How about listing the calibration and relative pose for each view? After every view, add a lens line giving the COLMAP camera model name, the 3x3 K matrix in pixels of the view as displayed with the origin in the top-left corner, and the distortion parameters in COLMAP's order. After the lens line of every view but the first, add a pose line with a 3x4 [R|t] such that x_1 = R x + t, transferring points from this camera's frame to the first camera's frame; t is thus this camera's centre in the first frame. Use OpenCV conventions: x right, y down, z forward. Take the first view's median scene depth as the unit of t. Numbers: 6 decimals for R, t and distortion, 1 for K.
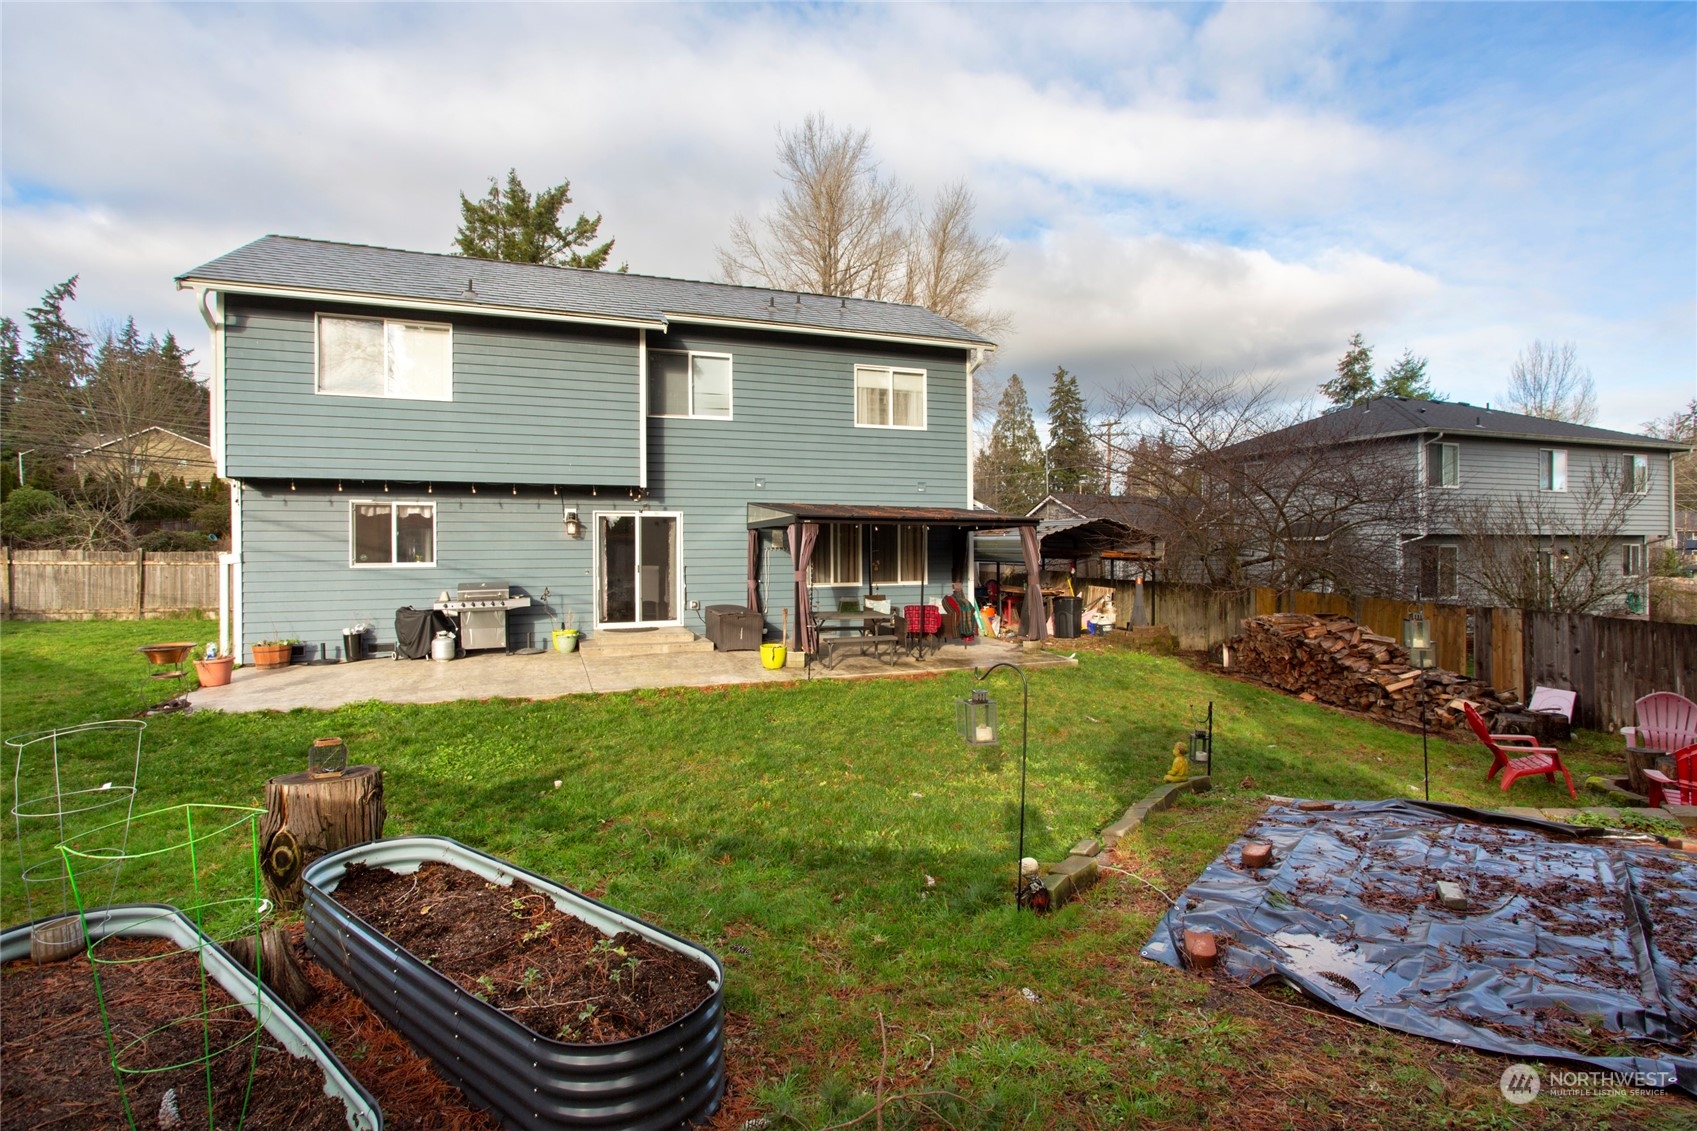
lens RADIAL K [[840.9, 0, 890.1], [0, 840.9, 570.3], [0, 0, 1]] dist [-0.025481, 0.006322]
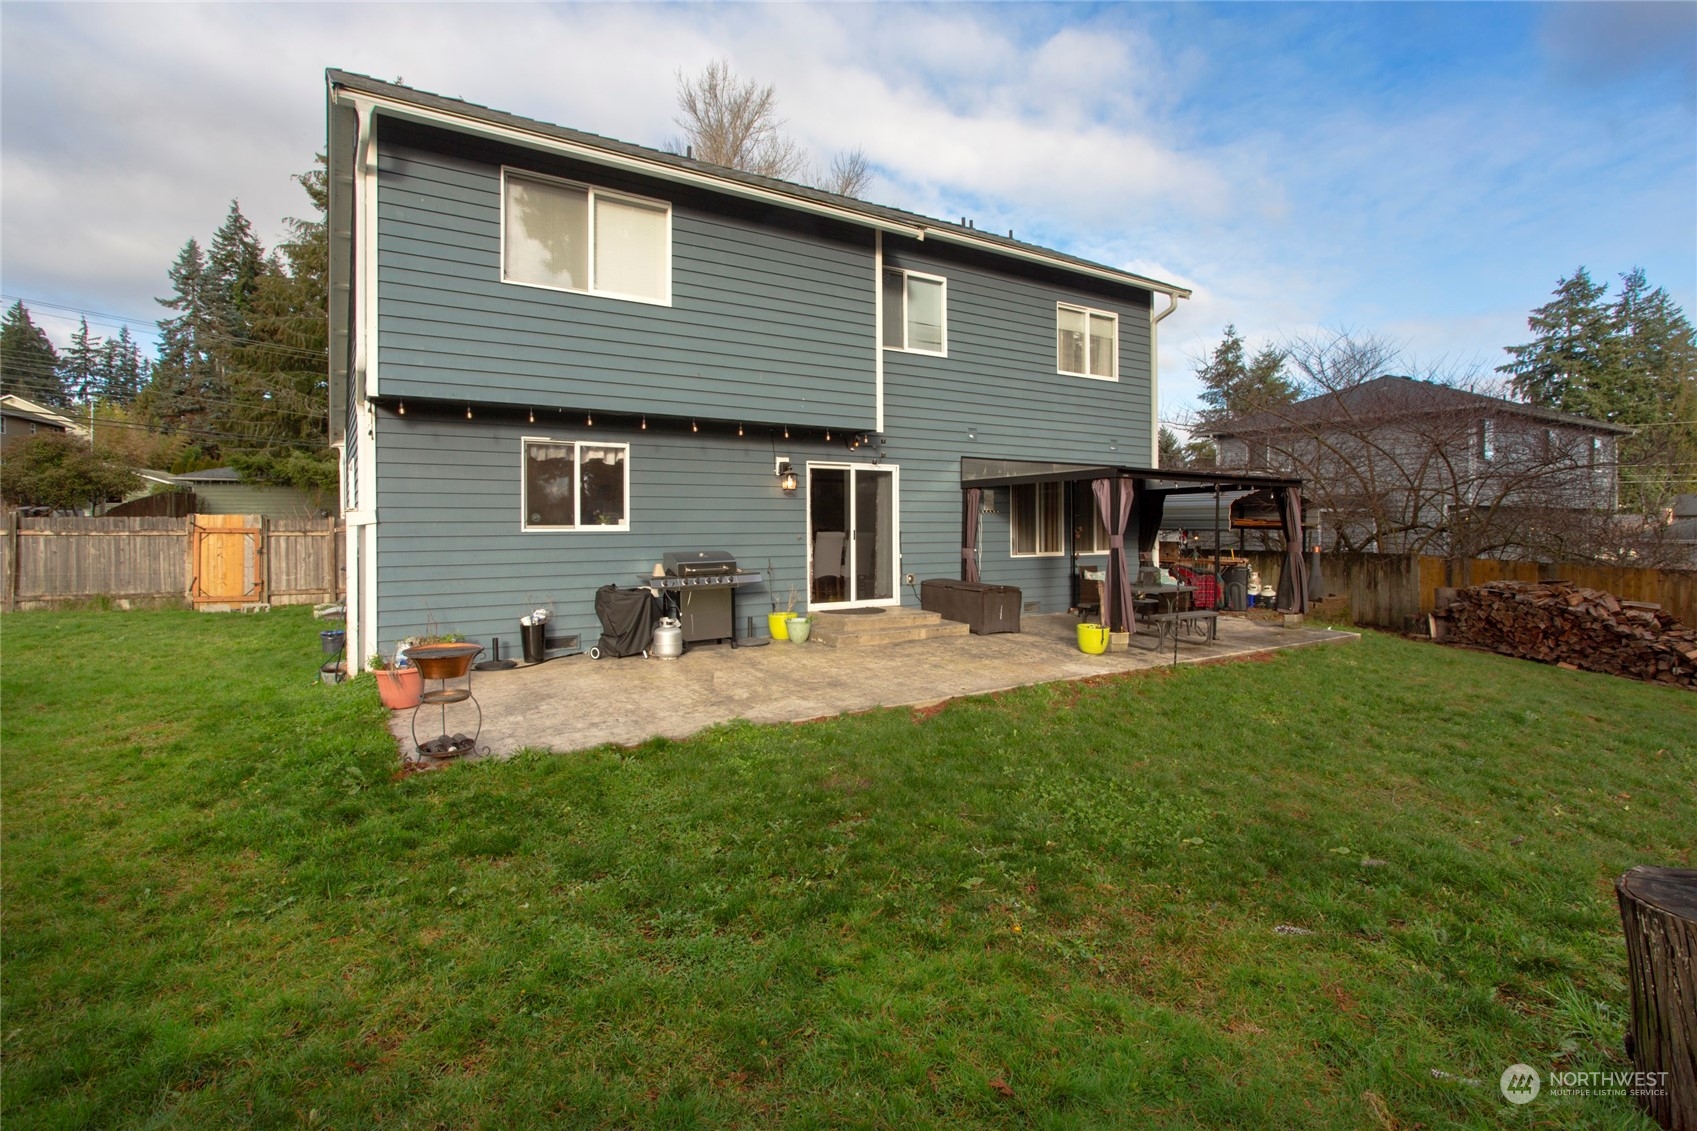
lens RADIAL K [[840.9, 0, 893.8], [0, 840.9, 543.3], [0, 0, 1]] dist [-0.025481, 0.006322]
pose [[0.978663, -0.002588, 0.205455, -0.410749], [0.003970, 0.999972, -0.006311, 0.010775], [-0.205433, 0.006992, 0.978646, 0.197187]]
